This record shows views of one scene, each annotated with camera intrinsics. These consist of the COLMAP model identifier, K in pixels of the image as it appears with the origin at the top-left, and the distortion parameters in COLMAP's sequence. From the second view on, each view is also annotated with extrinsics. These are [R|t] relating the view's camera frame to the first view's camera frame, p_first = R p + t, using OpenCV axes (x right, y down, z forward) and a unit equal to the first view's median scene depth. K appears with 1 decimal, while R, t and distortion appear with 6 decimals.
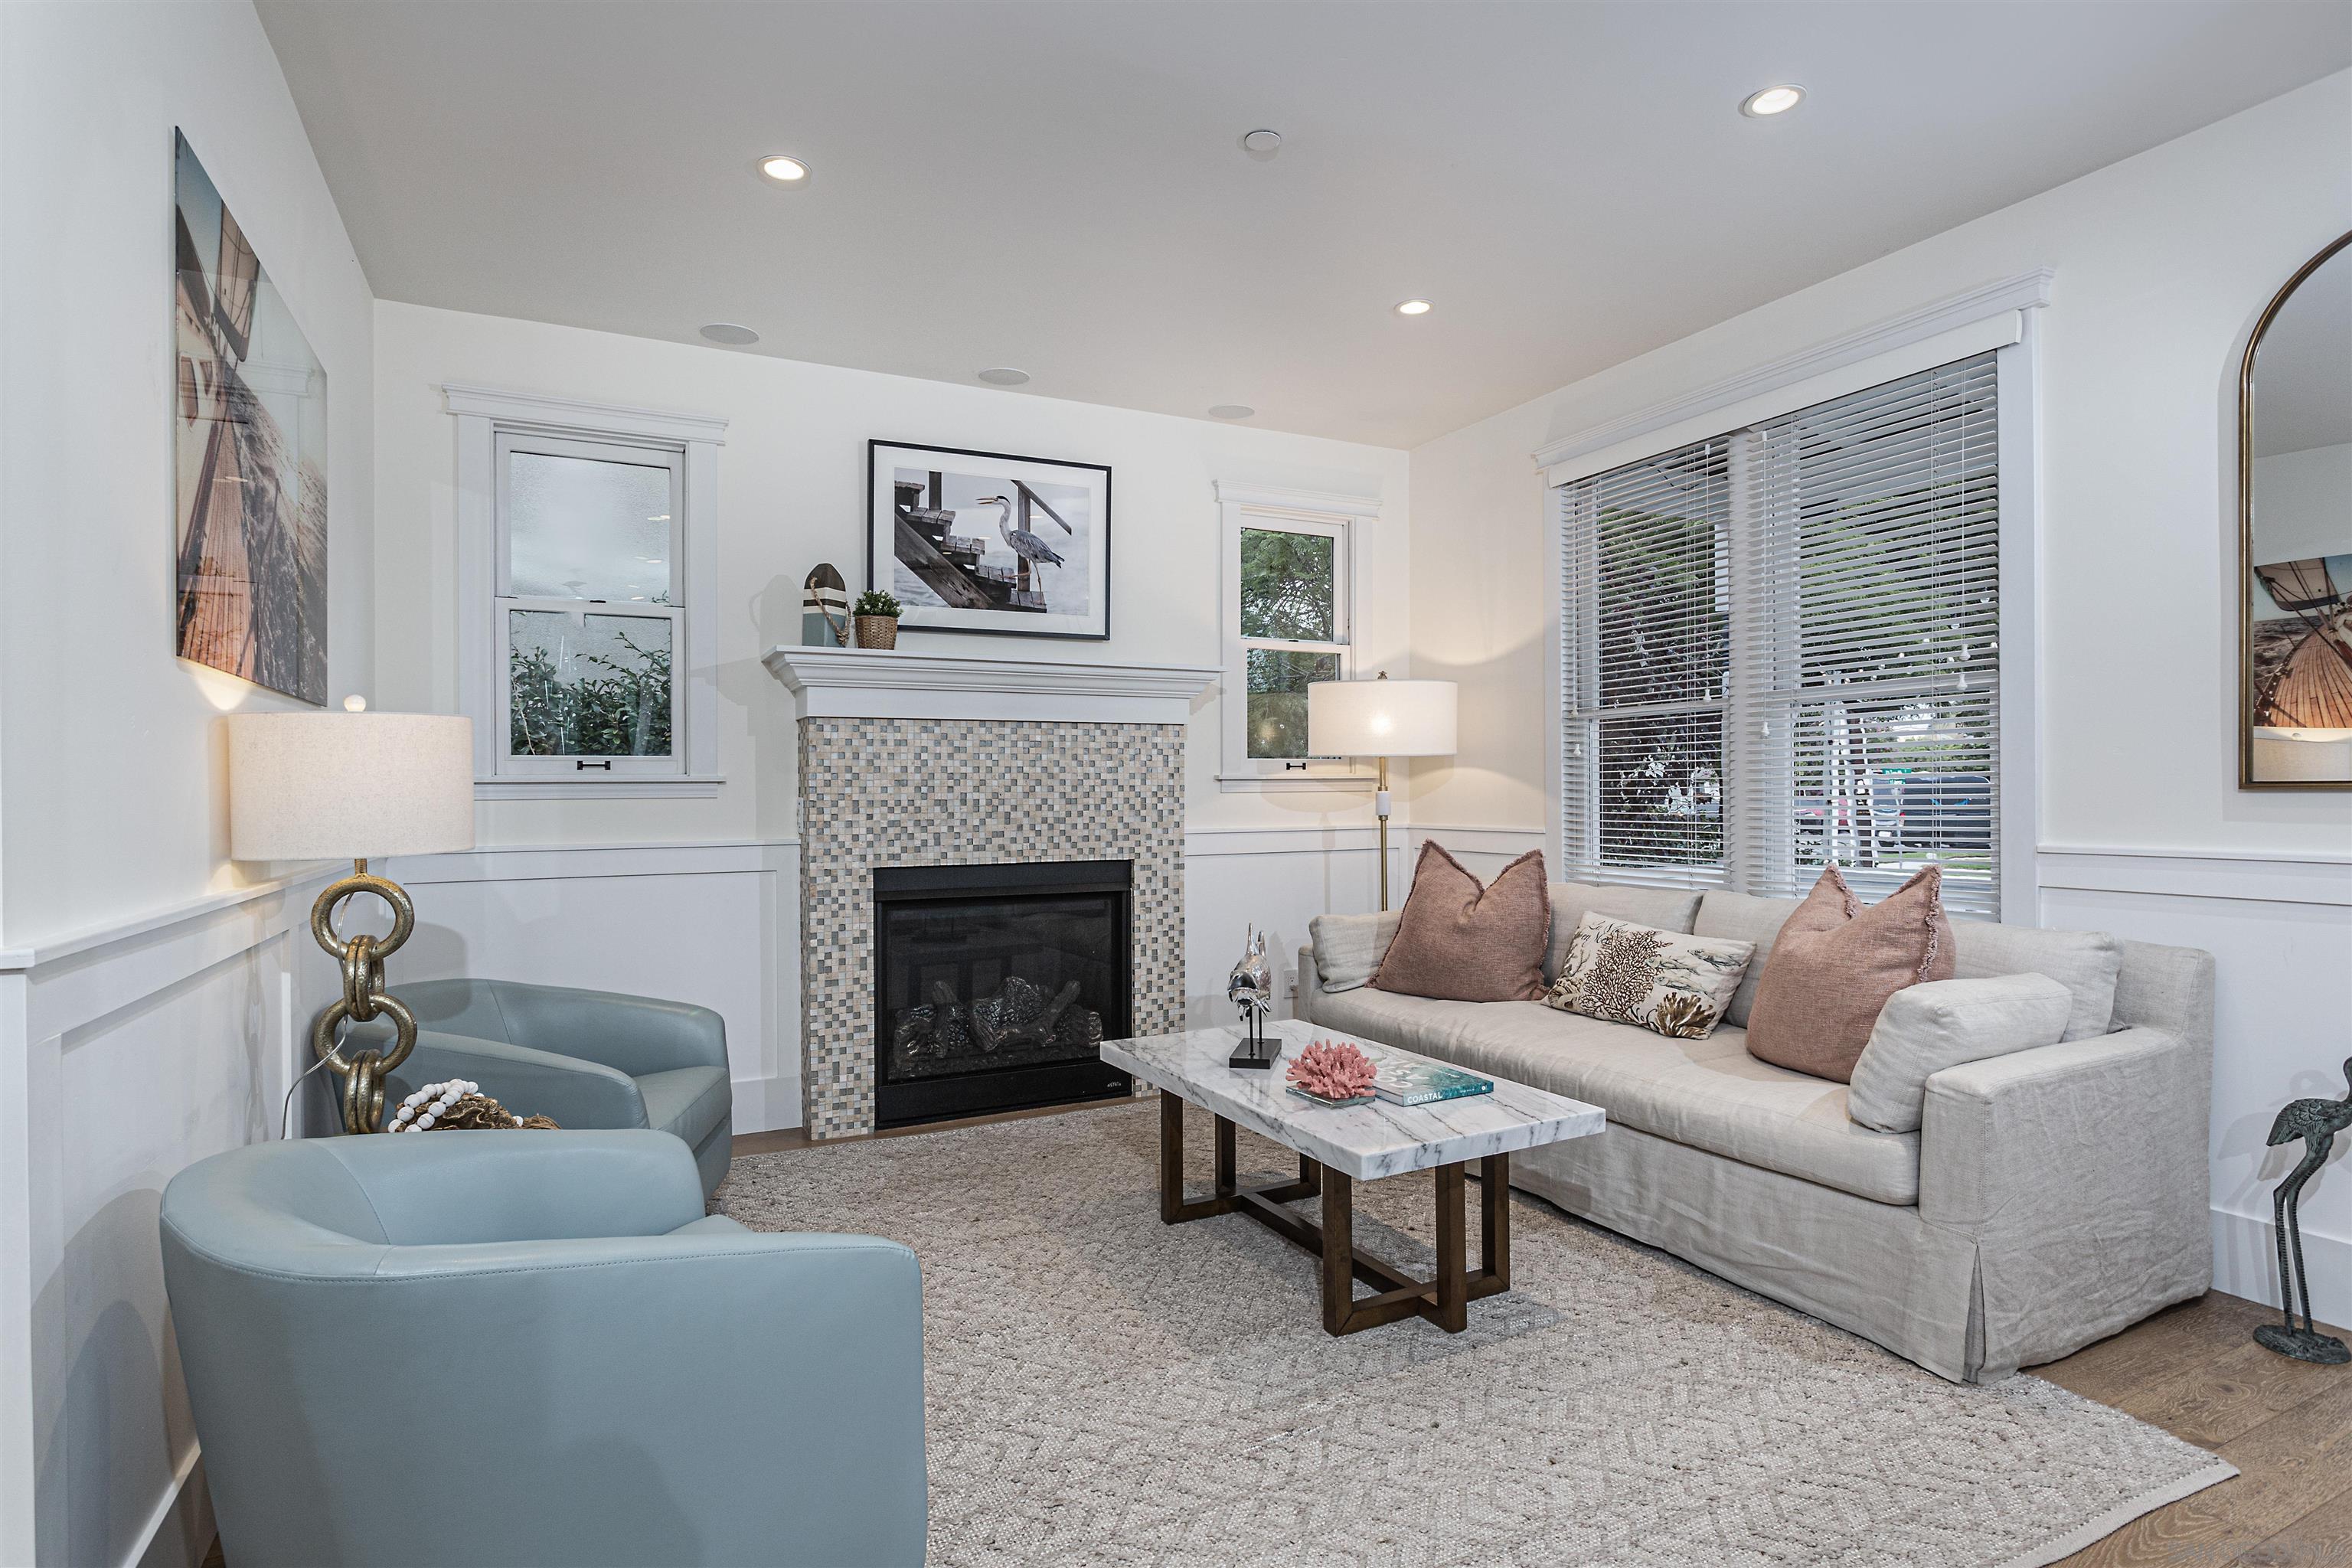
lens RADIAL K [[1220.0, 0, 1161.2], [0, 1220.0, 798.0], [0, 0, 1]] dist [-0.010452, 0.004134]
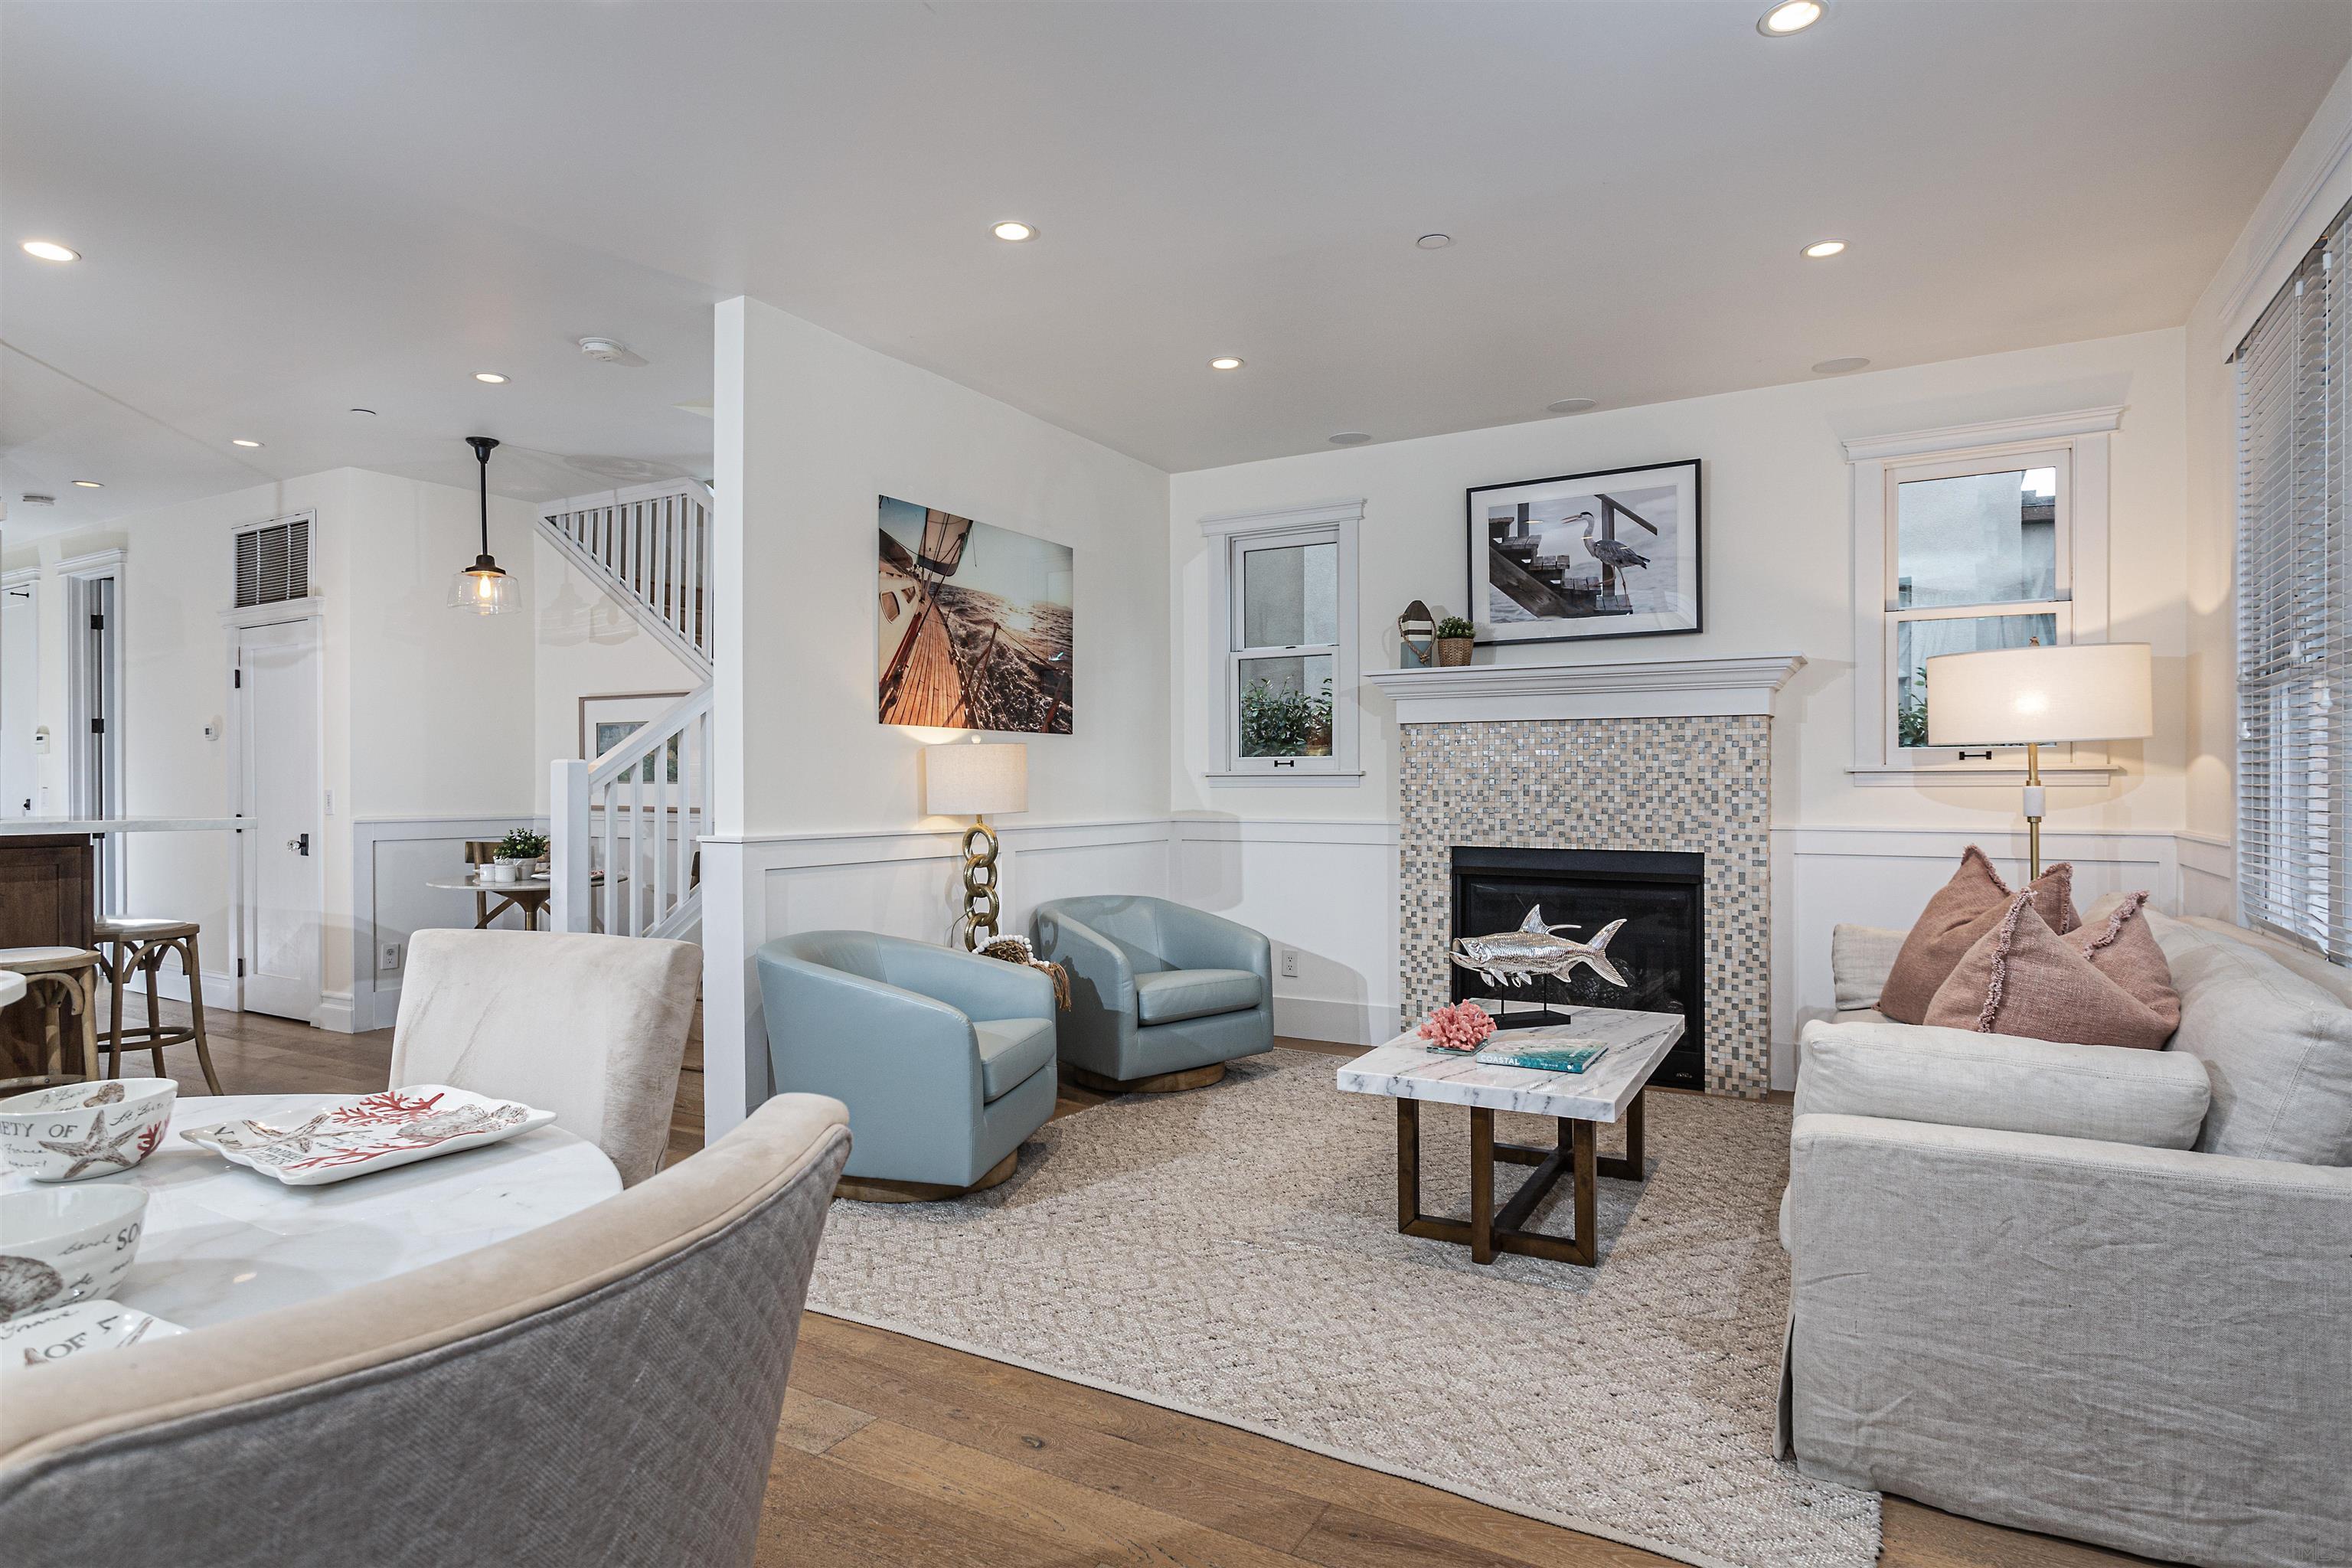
lens RADIAL K [[1298.4, 0, 1124.0], [0, 1298.4, 791.7], [0, 0, 1]] dist [-0.011979, 0.003949]
pose [[0.512749, 0.012043, -0.858454, 0.685955], [-0.007794, 0.999926, 0.009372, -0.006167], [0.858503, 0.001885, 0.512805, 0.058348]]
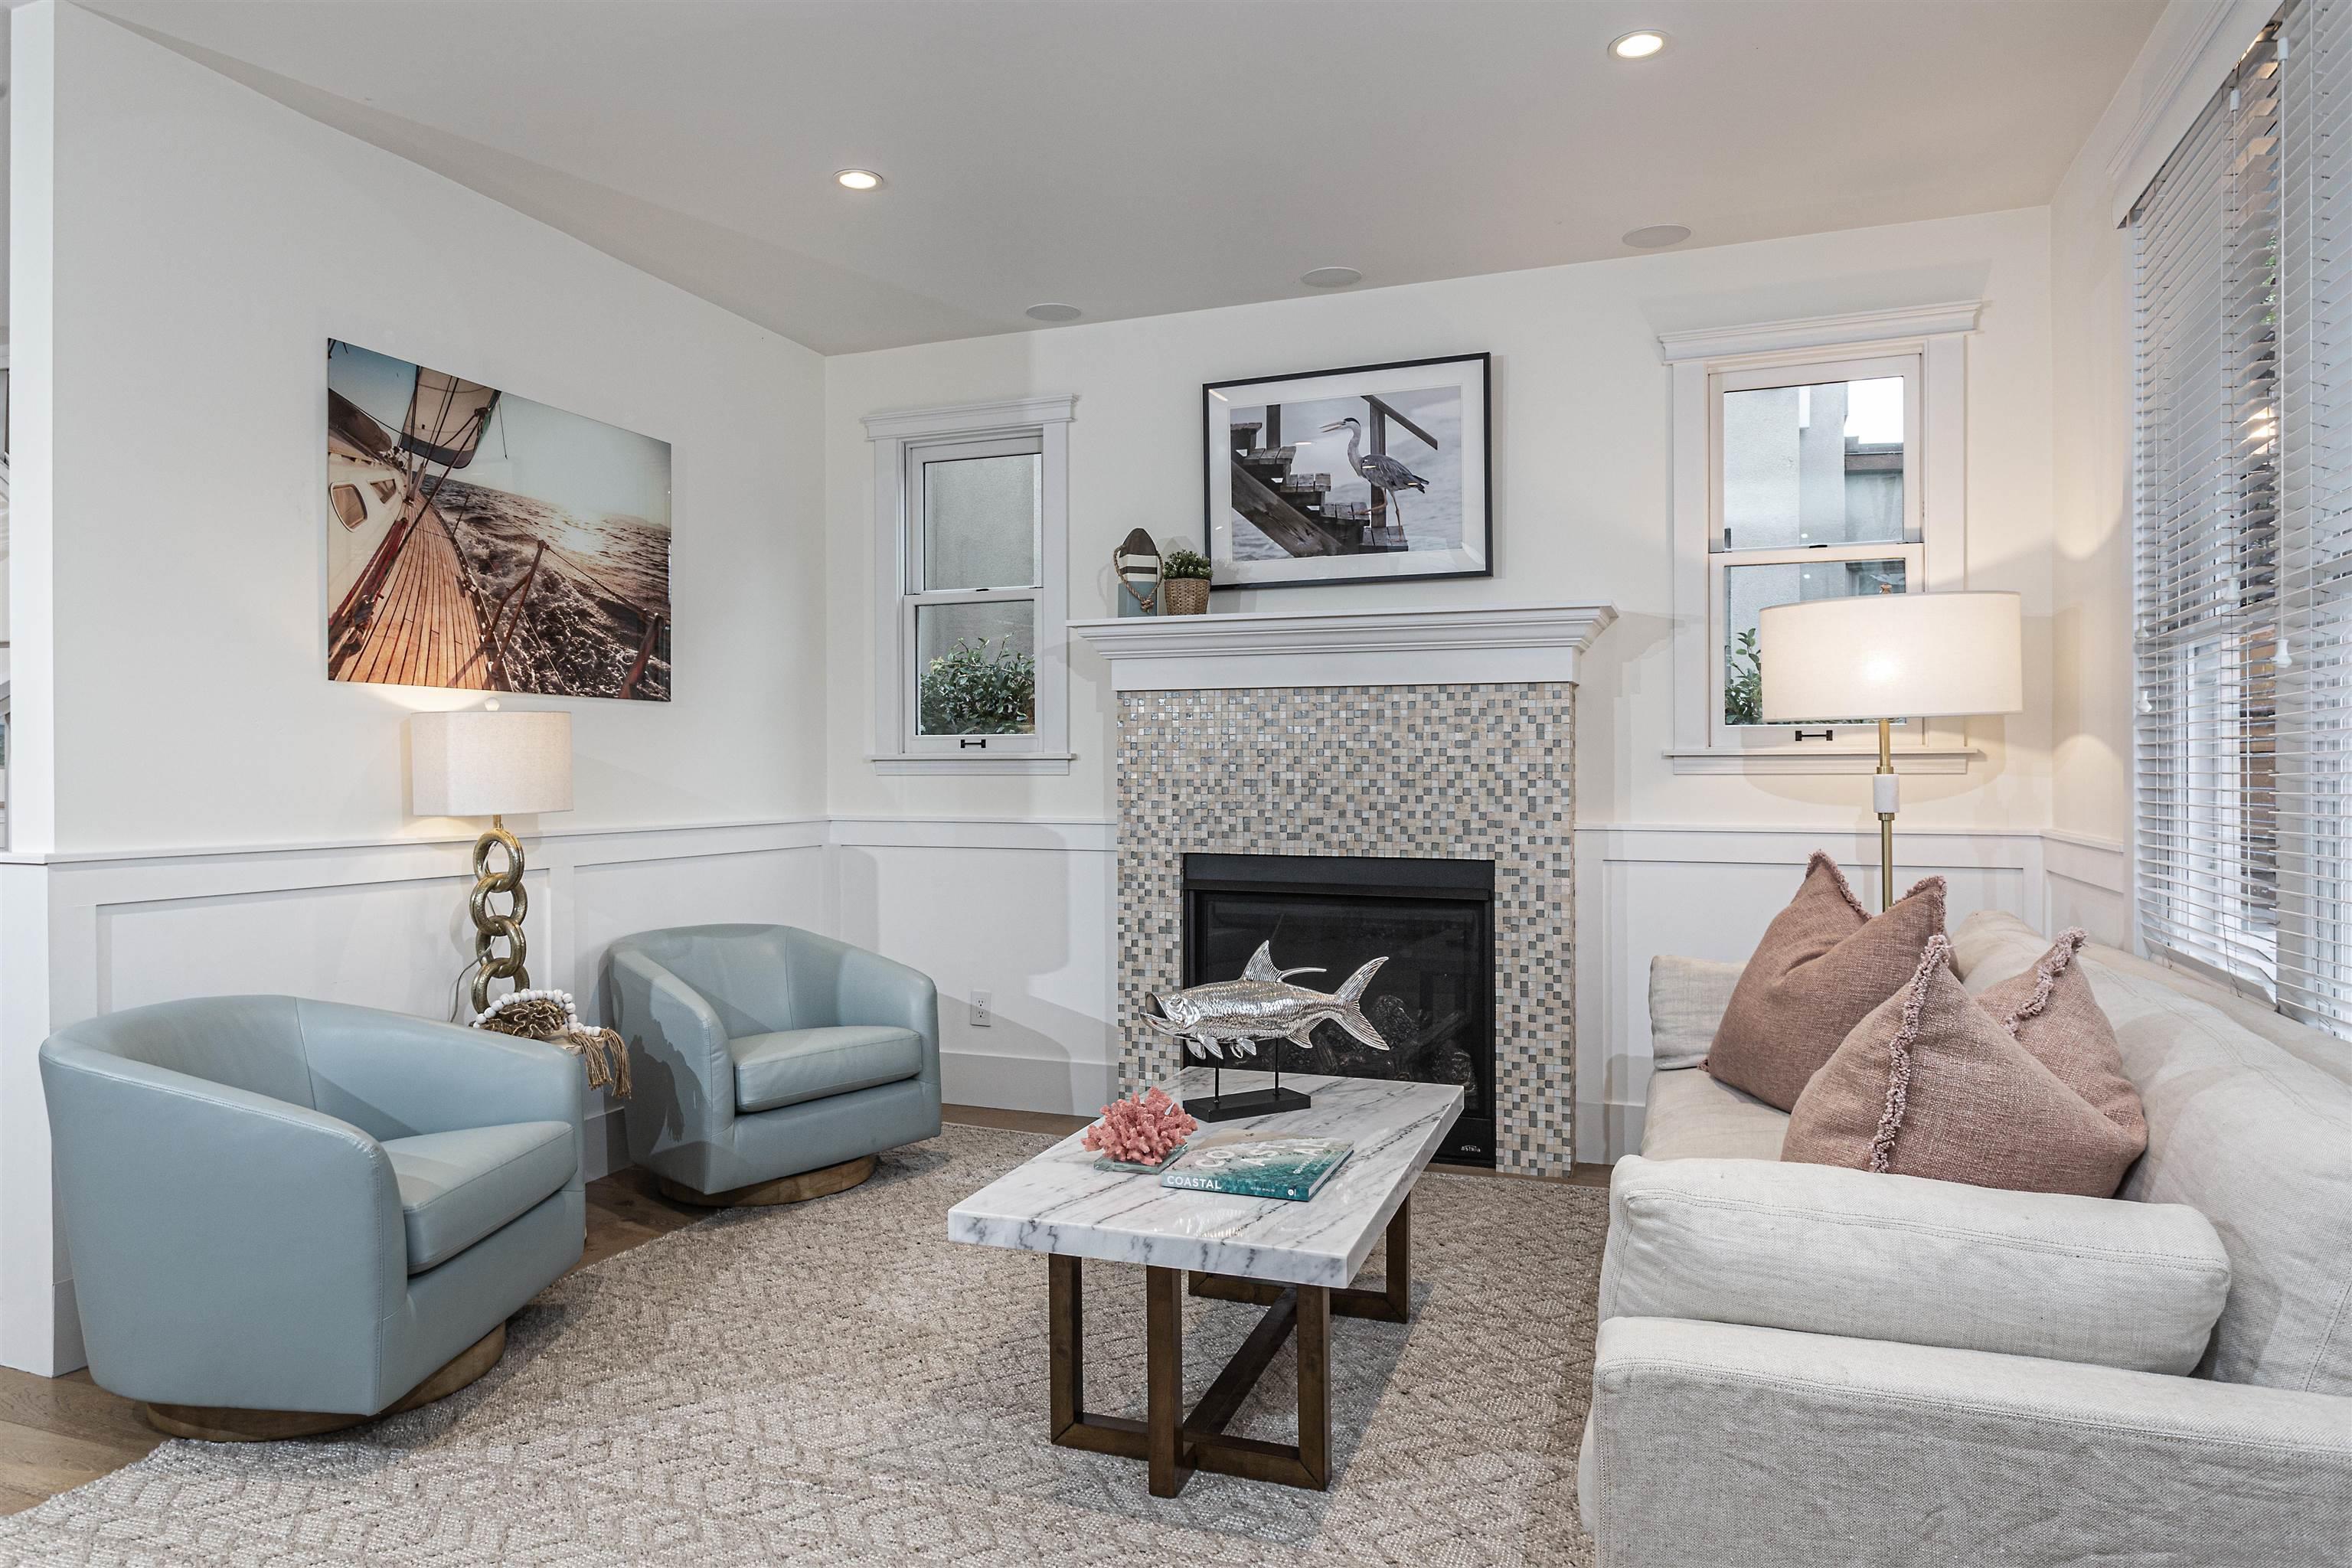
lens RADIAL K [[1475.1, 0, 1159.0], [0, 1475.1, 767.6], [0, 0, 1]] dist [-0.016697, 0.006092]
pose [[0.660651, 0.006048, -0.750669, 0.571436], [-0.008843, 0.999961, 0.000274, -0.006845], [0.750641, 0.006457, 0.660679, 0.246653]]
